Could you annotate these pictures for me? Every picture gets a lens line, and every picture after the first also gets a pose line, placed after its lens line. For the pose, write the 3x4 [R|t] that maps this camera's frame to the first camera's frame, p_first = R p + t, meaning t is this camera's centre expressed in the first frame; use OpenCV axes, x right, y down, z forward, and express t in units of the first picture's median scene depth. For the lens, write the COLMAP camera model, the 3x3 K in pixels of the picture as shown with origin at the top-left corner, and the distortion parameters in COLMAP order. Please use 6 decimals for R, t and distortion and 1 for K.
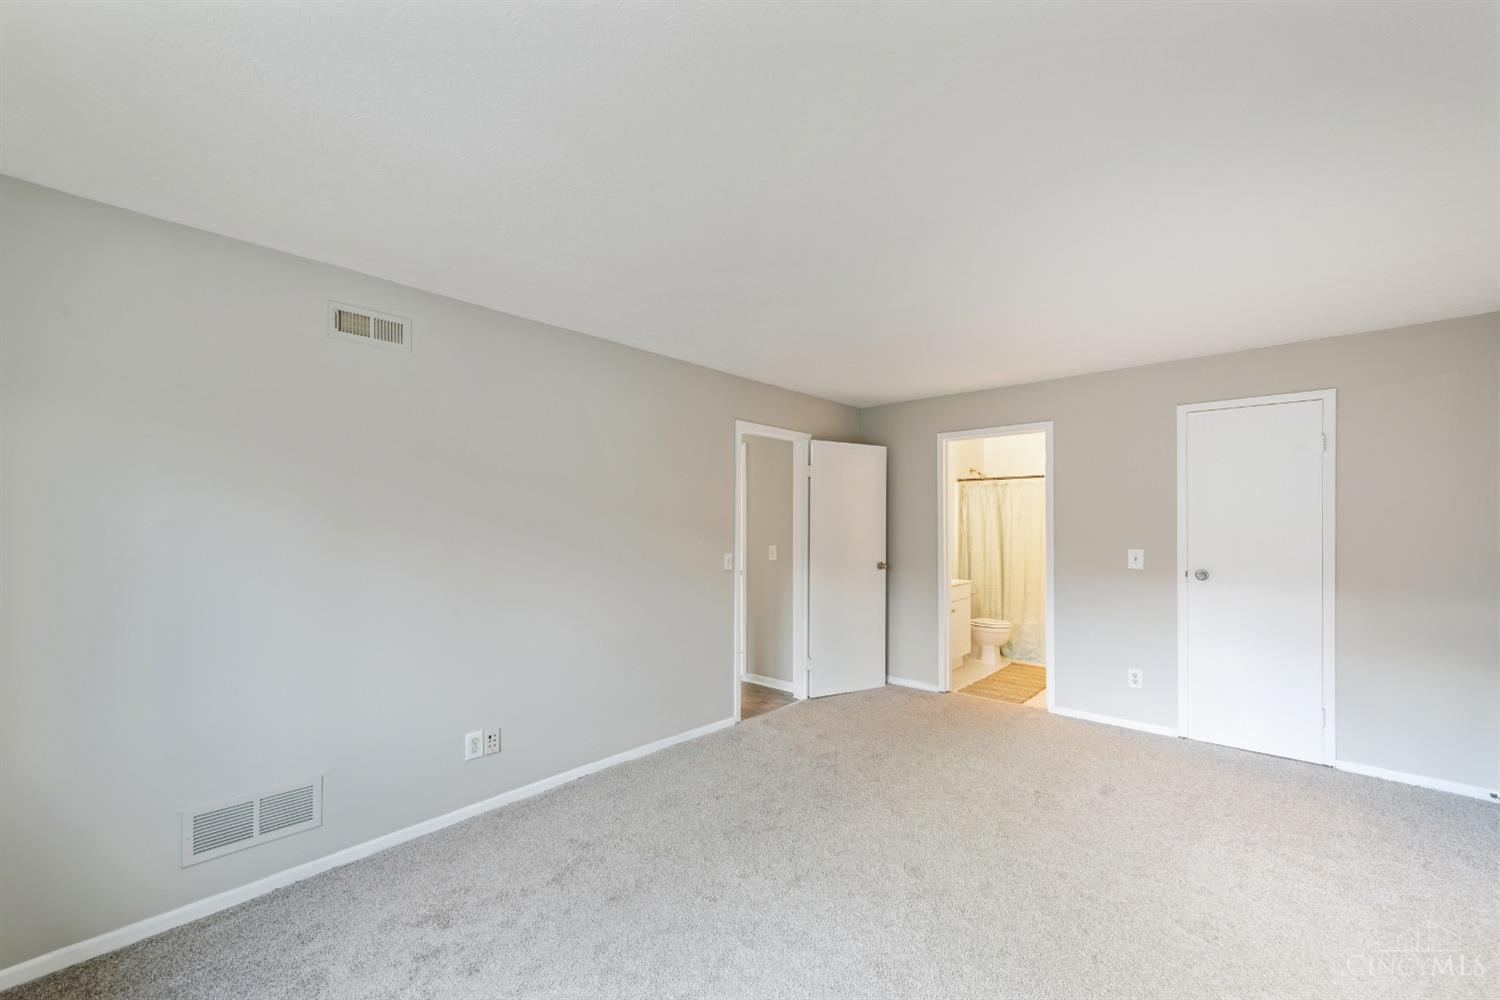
lens RADIAL K [[612.6, 0, 760.5], [0, 612.6, 510.6], [0, 0, 1]] dist [0.008419, -0.000286]
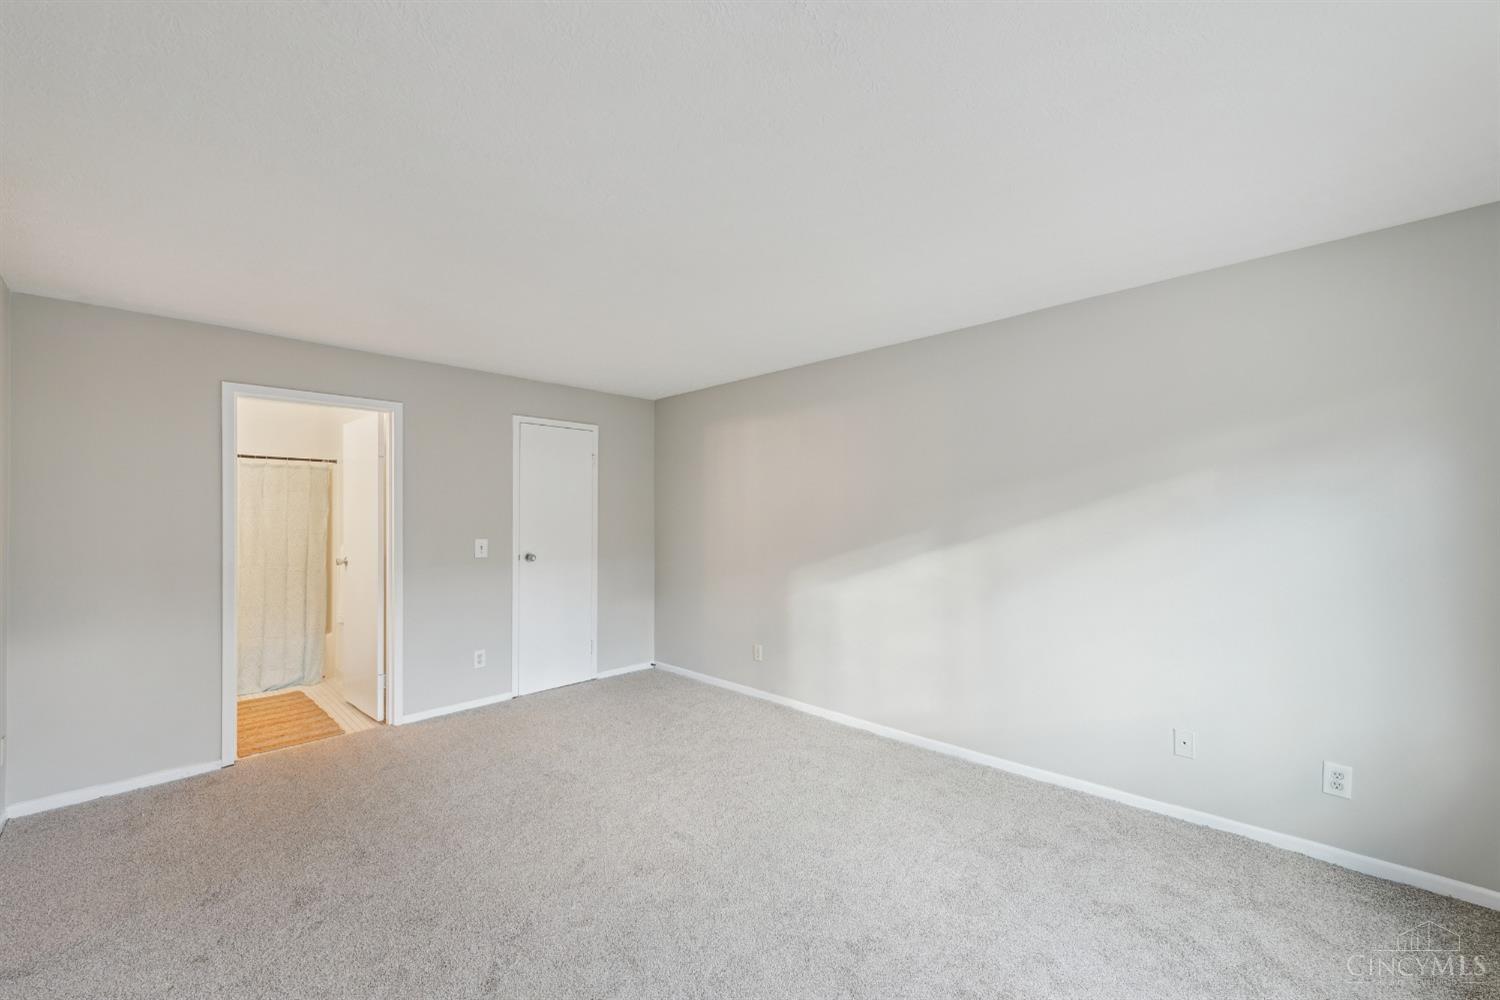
lens RADIAL K [[592.3, 0, 760.3], [0, 592.3, 510.1], [0, 0, 1]] dist [0.017656, -0.005613]
pose [[0.032204, 0.009256, 0.999438, -0.434779], [-0.014792, 0.999852, -0.008783, 0.014291], [-0.999372, -0.014500, 0.032337, 0.497568]]
